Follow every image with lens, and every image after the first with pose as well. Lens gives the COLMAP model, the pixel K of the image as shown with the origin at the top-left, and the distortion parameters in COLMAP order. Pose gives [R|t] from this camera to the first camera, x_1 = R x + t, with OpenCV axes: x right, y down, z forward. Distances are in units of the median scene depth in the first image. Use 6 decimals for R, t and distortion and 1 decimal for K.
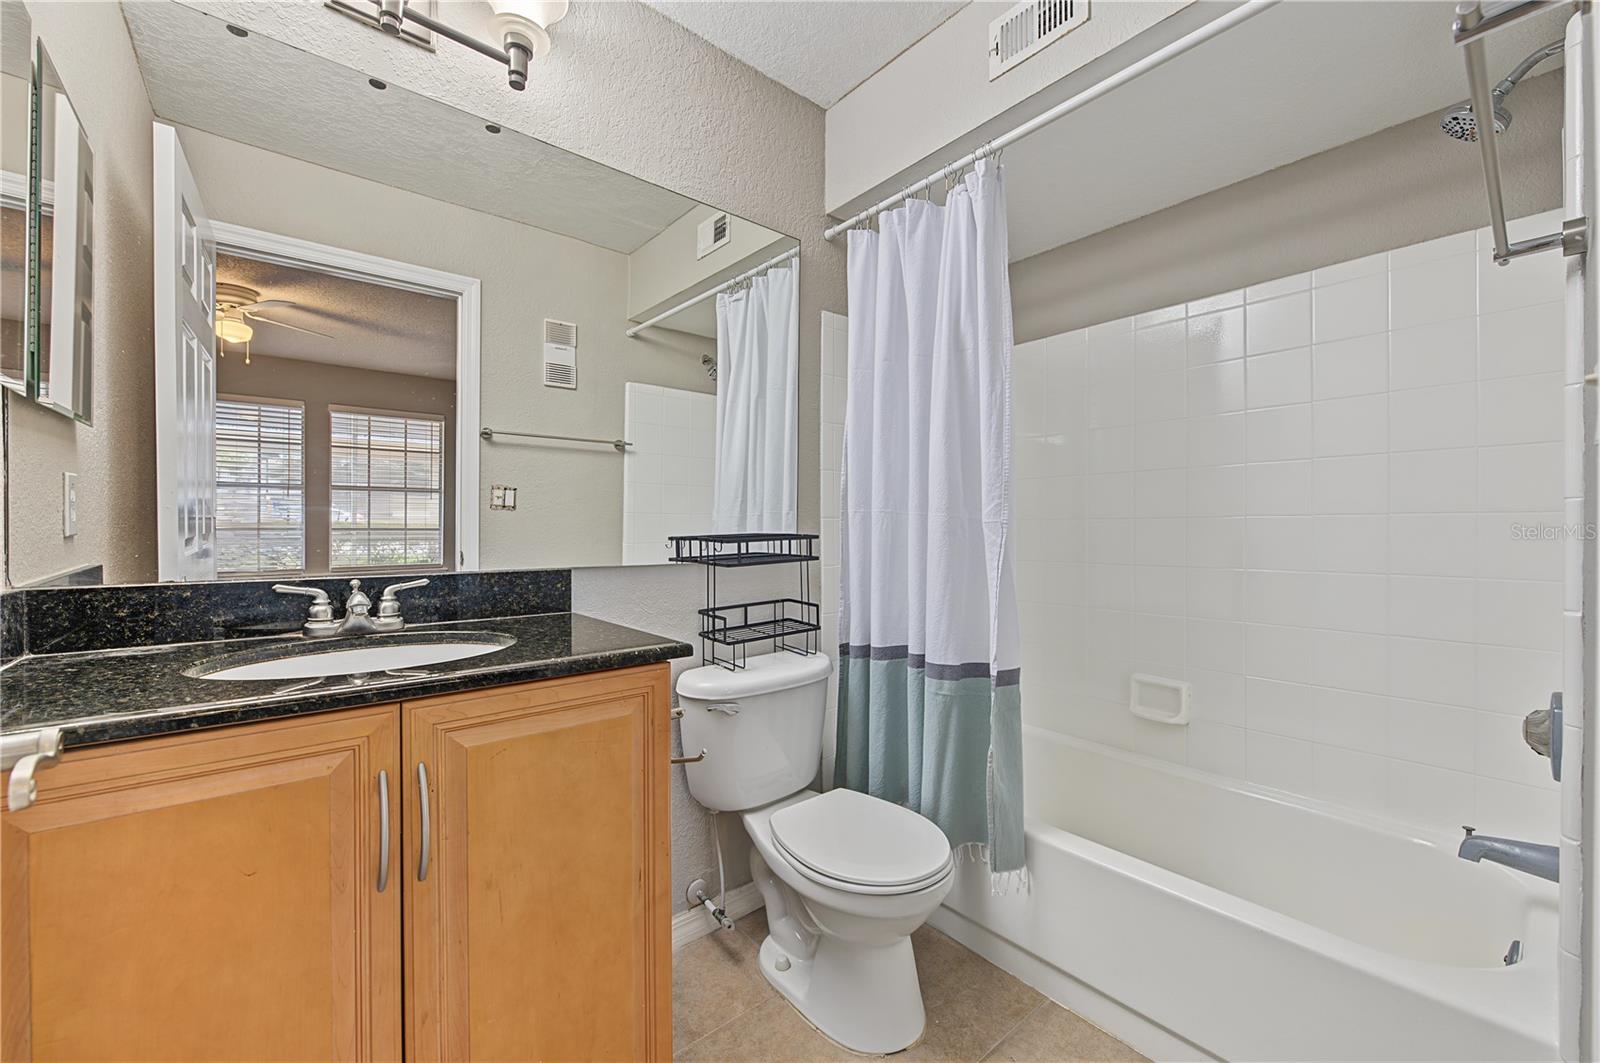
lens RADIAL K [[614.2, 0, 776.6], [0, 614.2, 516.4], [0, 0, 1]] dist [0.000803, -0.004127]
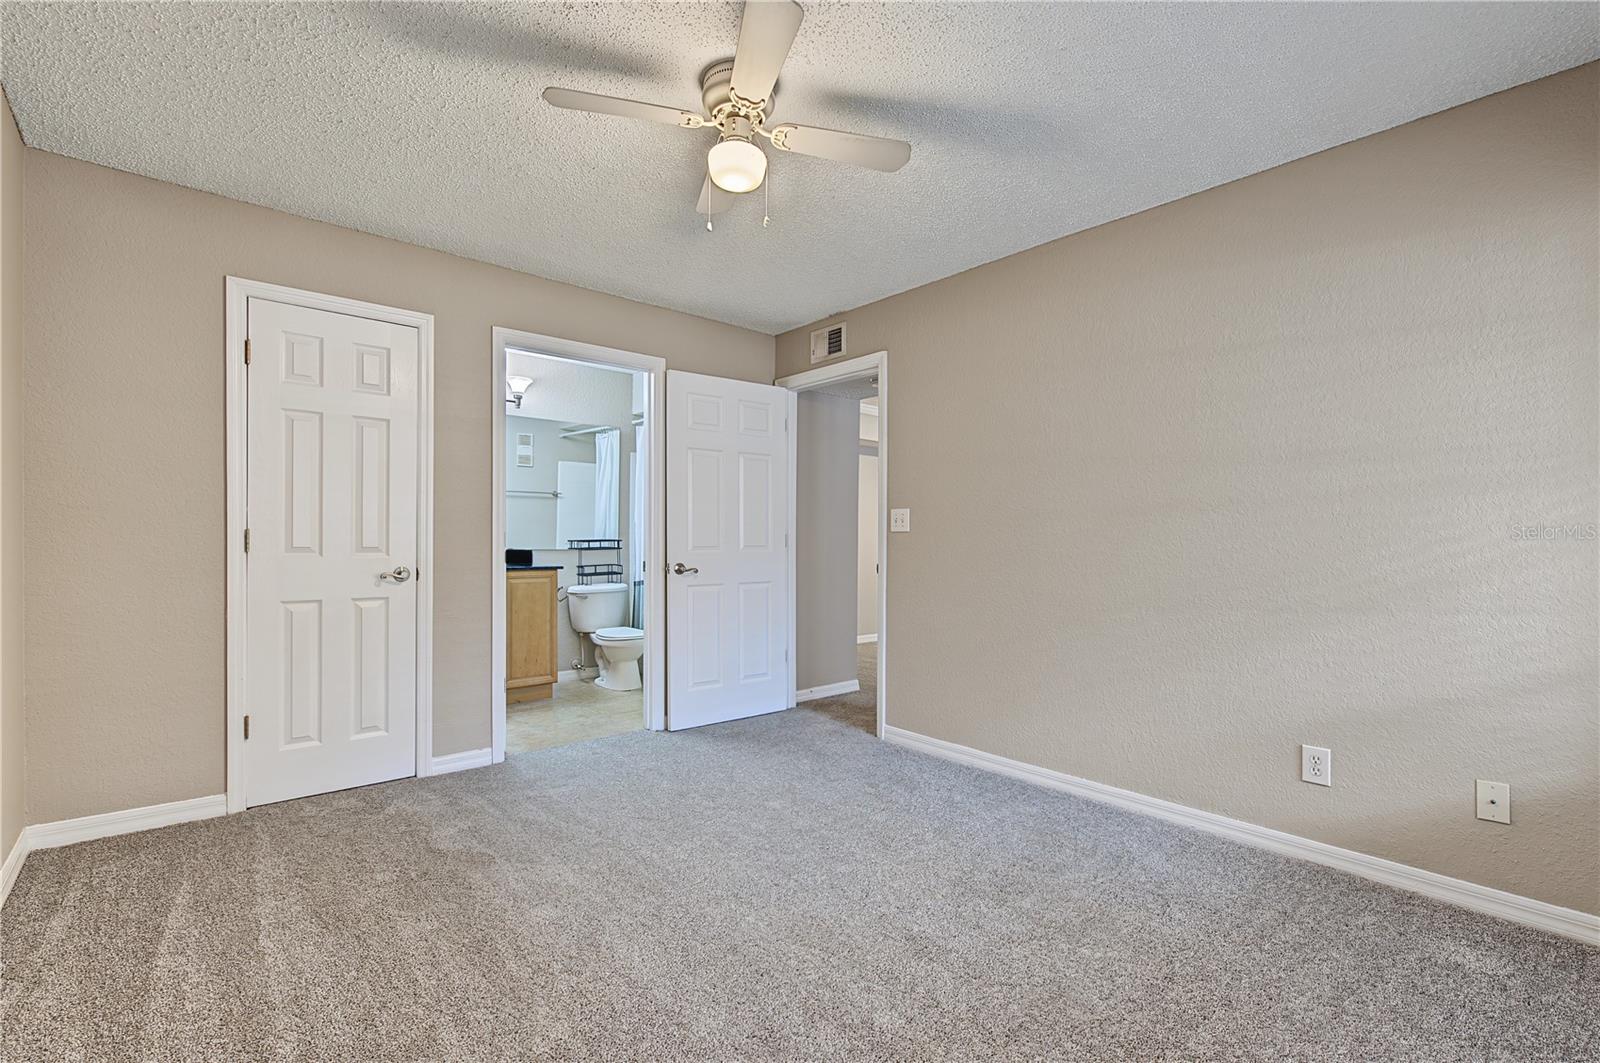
lens RADIAL K [[698.2, 0, 798.4], [0, 698.2, 526.1], [0, 0, 1]] dist [0.000478, -0.000300]
pose [[0.998462, 0.010769, 0.054394, 0.698783], [-0.011393, 0.999873, 0.011174, -0.079438], [-0.054266, -0.011776, 0.998457, -2.223288]]
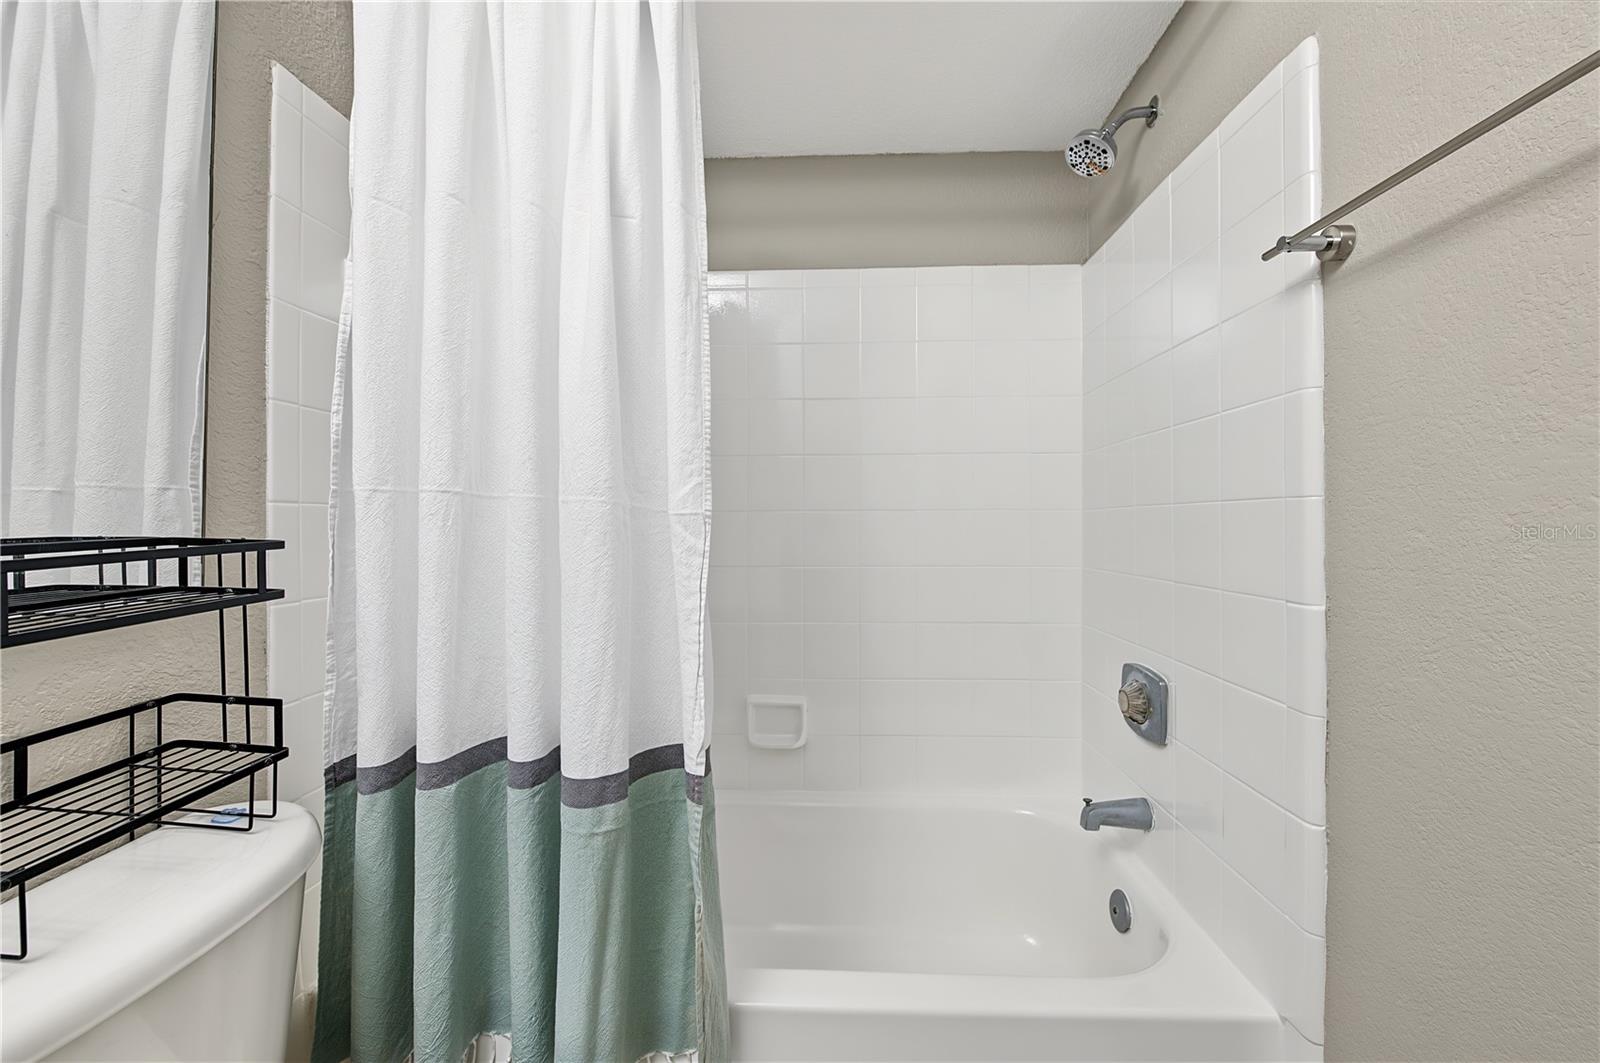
lens RADIAL K [[614.2, 0, 776.6], [0, 614.2, 516.4], [0, 0, 1]] dist [0.000803, -0.004127]
pose [[0.643791, 0.005683, 0.765180, -0.039022], [-0.016020, 0.999853, 0.006053, 0.005318], [-0.765034, -0.016155, 0.643788, 0.454711]]
